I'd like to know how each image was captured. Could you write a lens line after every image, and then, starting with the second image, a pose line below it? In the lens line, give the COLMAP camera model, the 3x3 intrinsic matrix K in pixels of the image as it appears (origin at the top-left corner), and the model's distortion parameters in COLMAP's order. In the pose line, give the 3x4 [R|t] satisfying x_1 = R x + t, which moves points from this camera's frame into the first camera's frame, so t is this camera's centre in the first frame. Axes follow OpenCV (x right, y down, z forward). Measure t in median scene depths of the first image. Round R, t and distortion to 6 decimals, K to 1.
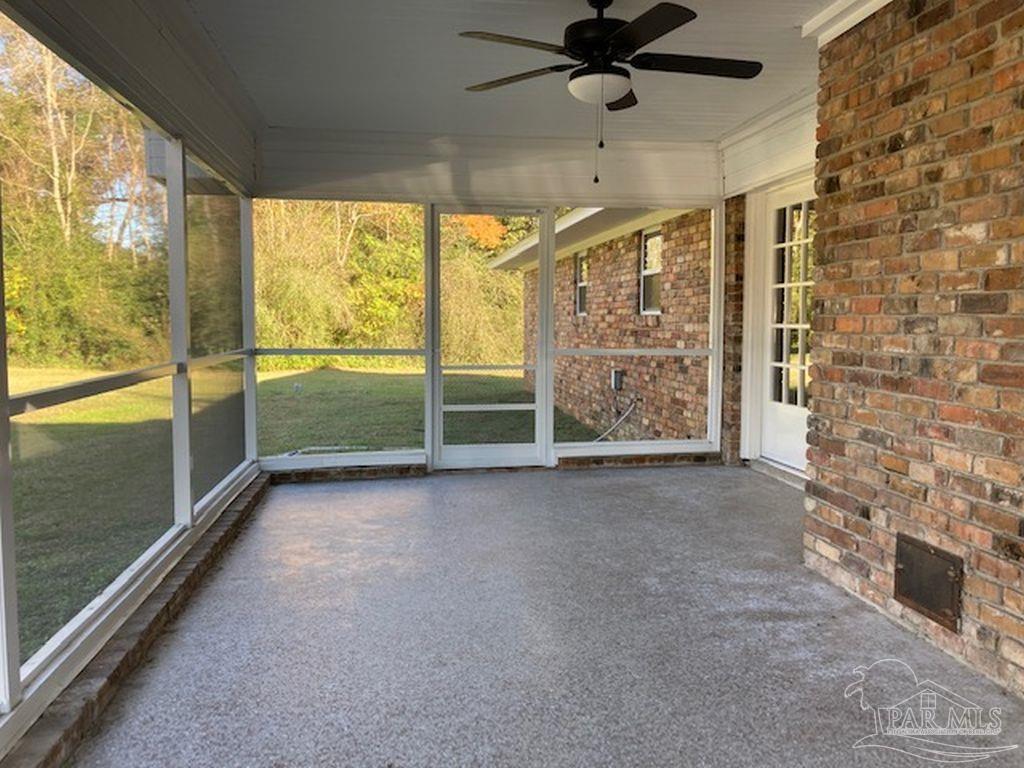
lens RADIAL K [[840.0, 0, 518.9], [0, 840.0, 380.2], [0, 0, 1]] dist [0.040754, -0.052624]
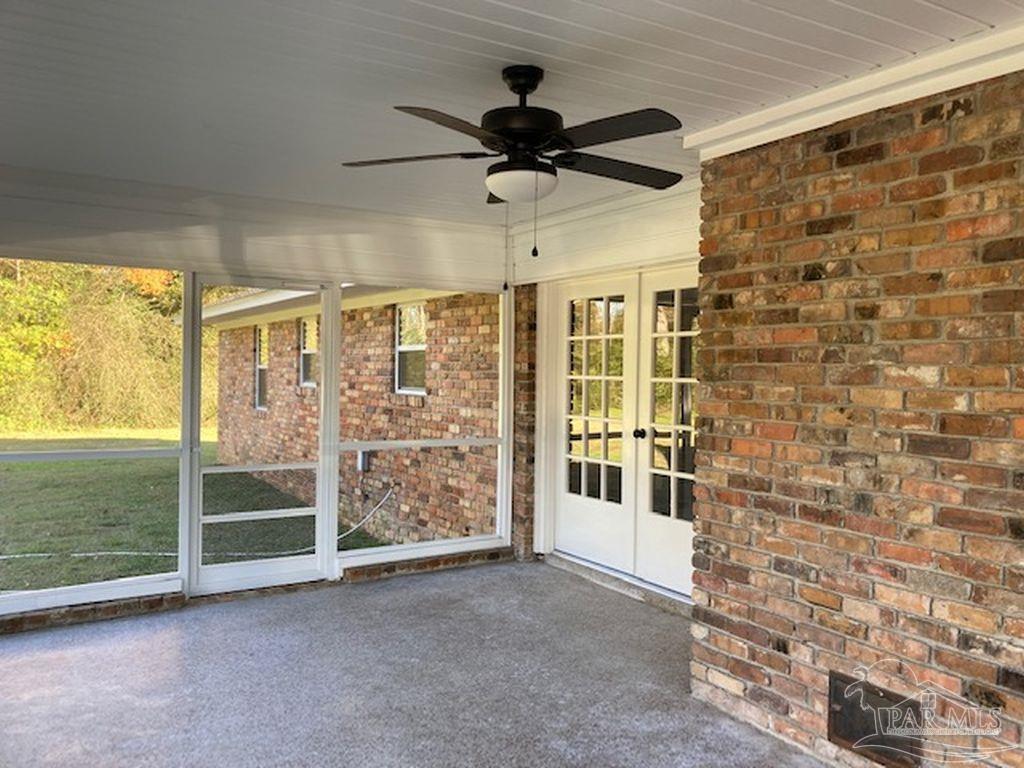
lens RADIAL K [[840.0, 0, 527.1], [0, 840.0, 385.6], [0, 0, 1]] dist [0.040754, -0.052624]
pose [[0.917971, 0.004921, 0.396618, -0.237818], [0.015918, 0.998661, -0.049232, -0.096251], [-0.396329, 0.051507, 0.916663, 0.213276]]
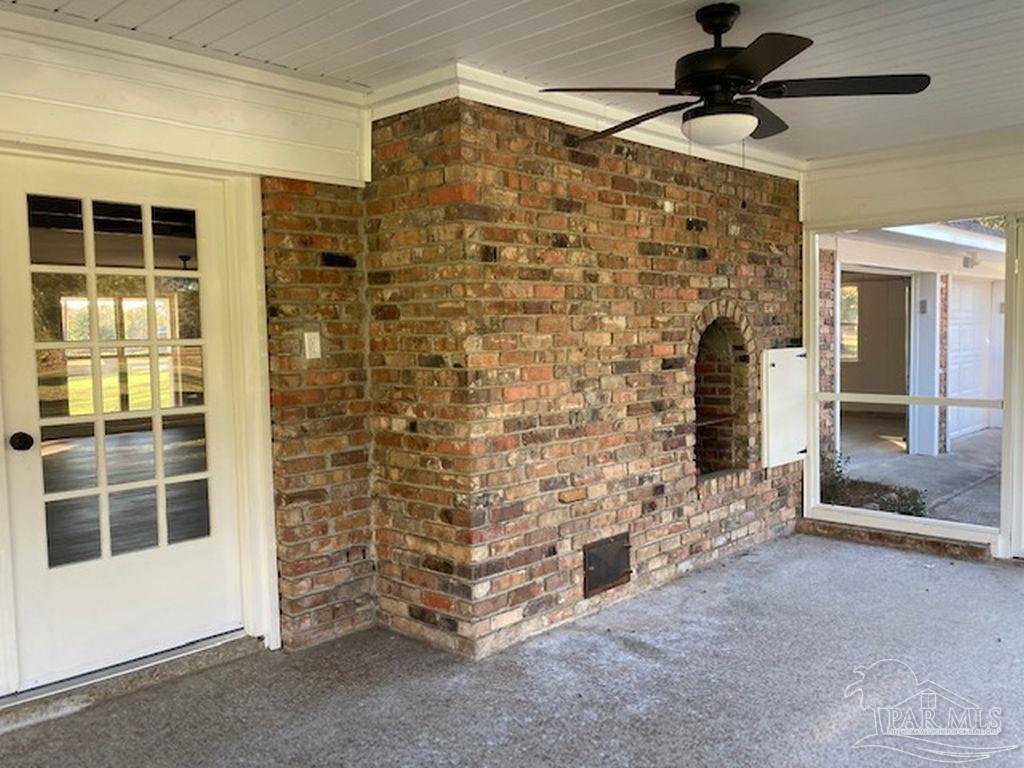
lens RADIAL K [[840.0, 0, 517.7], [0, 840.0, 382.8], [0, 0, 1]] dist [0.040754, -0.052624]
pose [[-0.617165, -0.038524, 0.785890, -0.451863], [0.077915, 0.990900, 0.109761, -0.199206], [-0.782966, 0.128973, -0.608547, 1.688309]]
